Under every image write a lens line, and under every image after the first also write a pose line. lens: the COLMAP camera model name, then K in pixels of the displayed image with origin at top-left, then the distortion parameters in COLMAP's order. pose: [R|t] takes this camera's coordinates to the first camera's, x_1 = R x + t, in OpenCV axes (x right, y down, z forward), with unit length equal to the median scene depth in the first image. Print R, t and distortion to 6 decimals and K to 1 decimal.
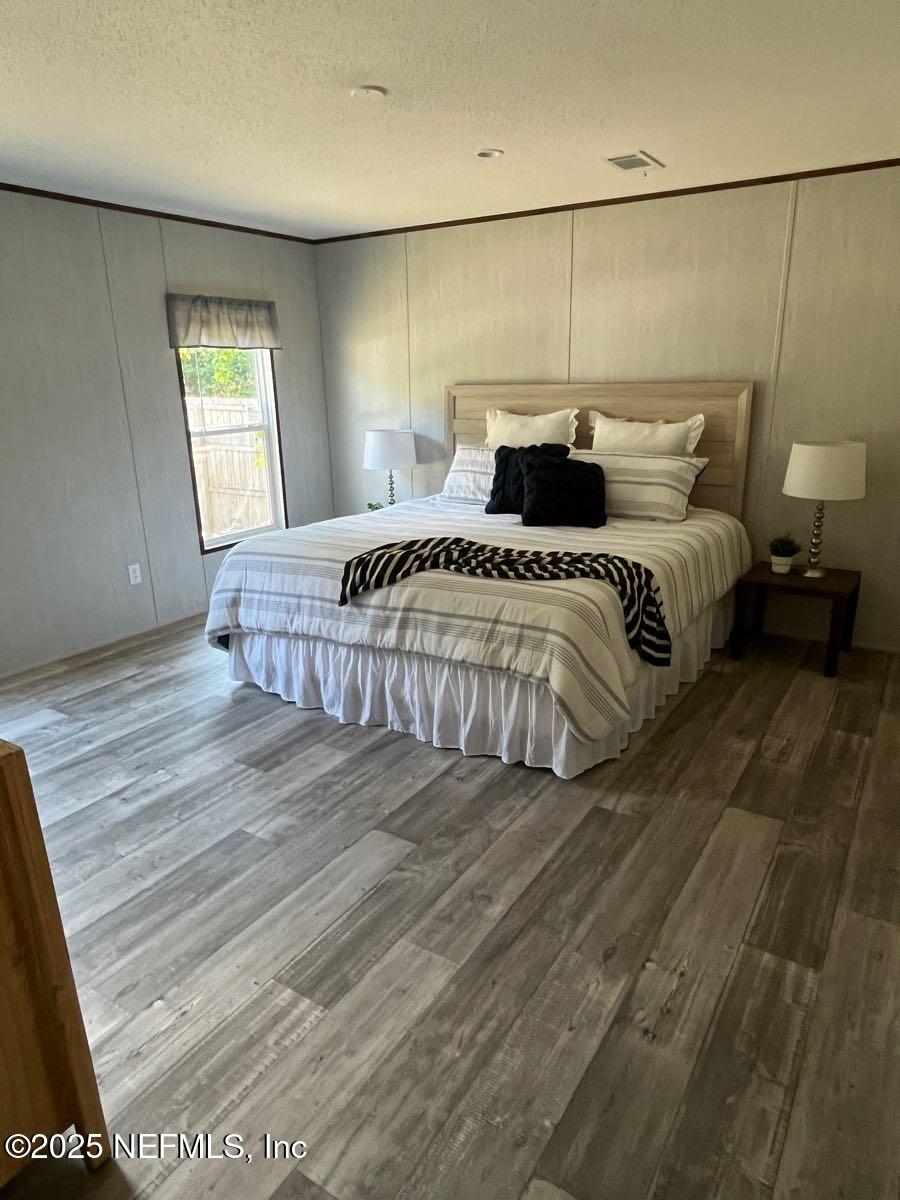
lens RADIAL K [[757.2, 0, 452.9], [0, 757.2, 603.1], [0, 0, 1]] dist [0.001883, -0.000562]
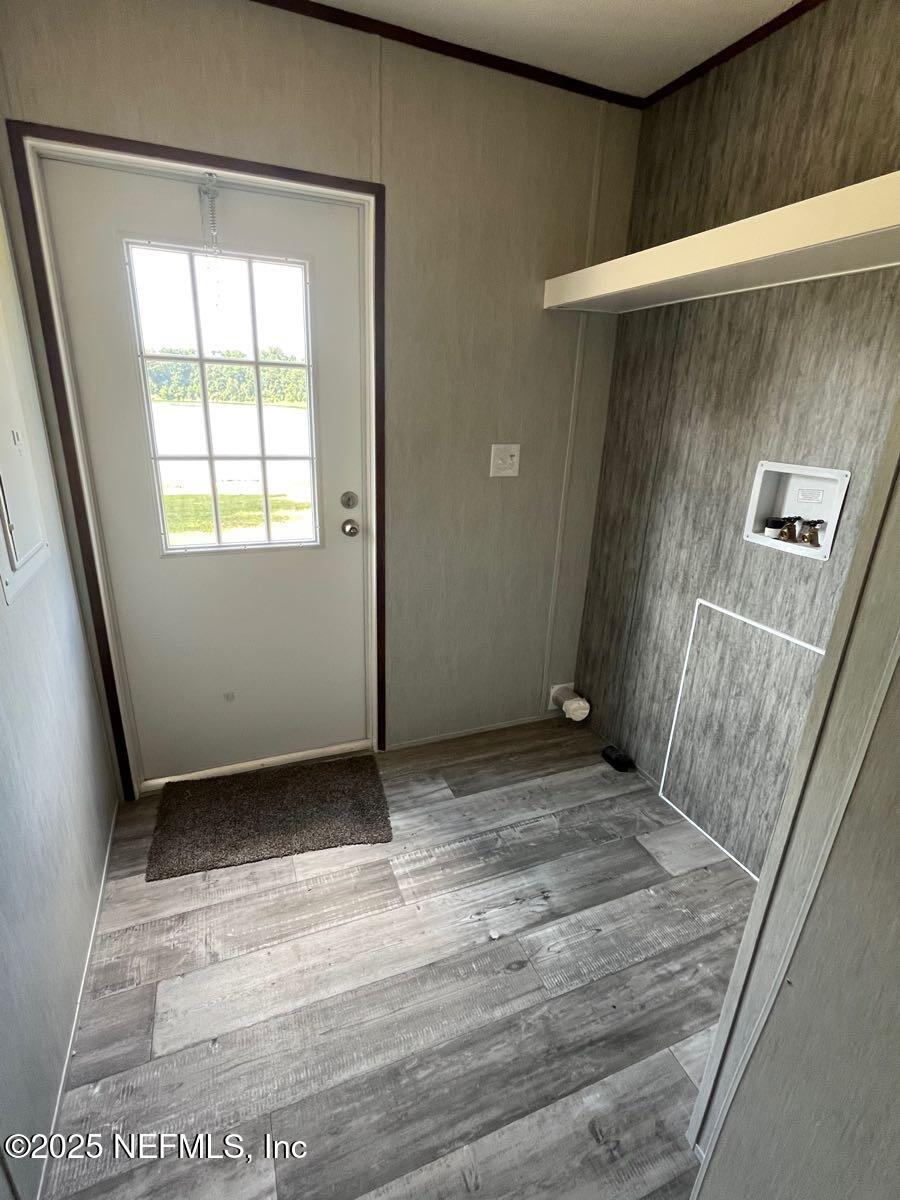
lens RADIAL K [[567.1, 0, 448.1], [0, 567.1, 600.2], [0, 0, 1]] dist [-0.004931, -0.000183]
pose [[-0.814233, -0.201586, 0.544414, -0.035078], [0.150597, 0.832330, 0.533430, -0.382018], [-0.560664, 0.516323, -0.647353, 1.343012]]
